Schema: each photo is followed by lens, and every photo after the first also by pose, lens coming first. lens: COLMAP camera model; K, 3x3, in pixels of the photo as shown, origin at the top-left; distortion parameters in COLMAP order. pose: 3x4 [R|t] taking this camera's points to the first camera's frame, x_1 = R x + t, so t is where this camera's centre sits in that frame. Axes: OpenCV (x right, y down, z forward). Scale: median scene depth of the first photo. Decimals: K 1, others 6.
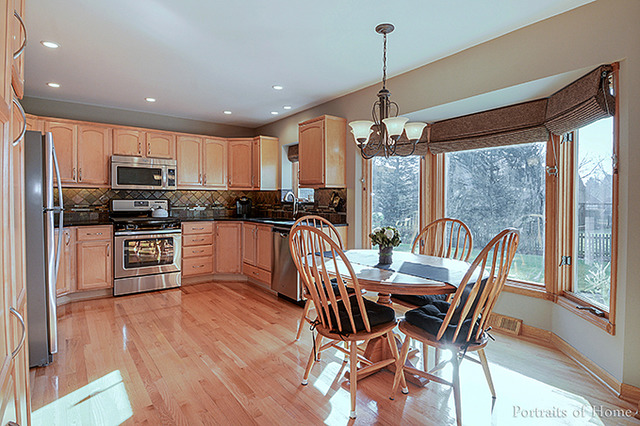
lens RADIAL K [[345.4, 0, 325.4], [0, 345.4, 209.3], [0, 0, 1]] dist [0.047202, -0.000098]
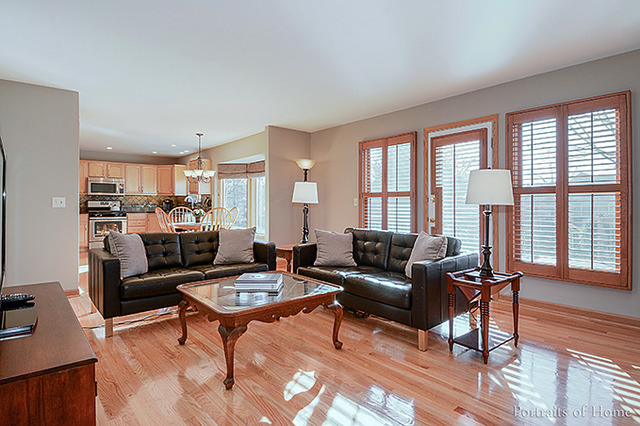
lens RADIAL K [[345.4, 0, 316.7], [0, 345.4, 208.6], [0, 0, 1]] dist [0.047202, -0.000098]
pose [[0.999687, -0.007488, 0.023857, 0.518248], [0.007856, 0.999851, -0.015387, 0.047323], [-0.023738, 0.015570, 0.999597, -0.826683]]
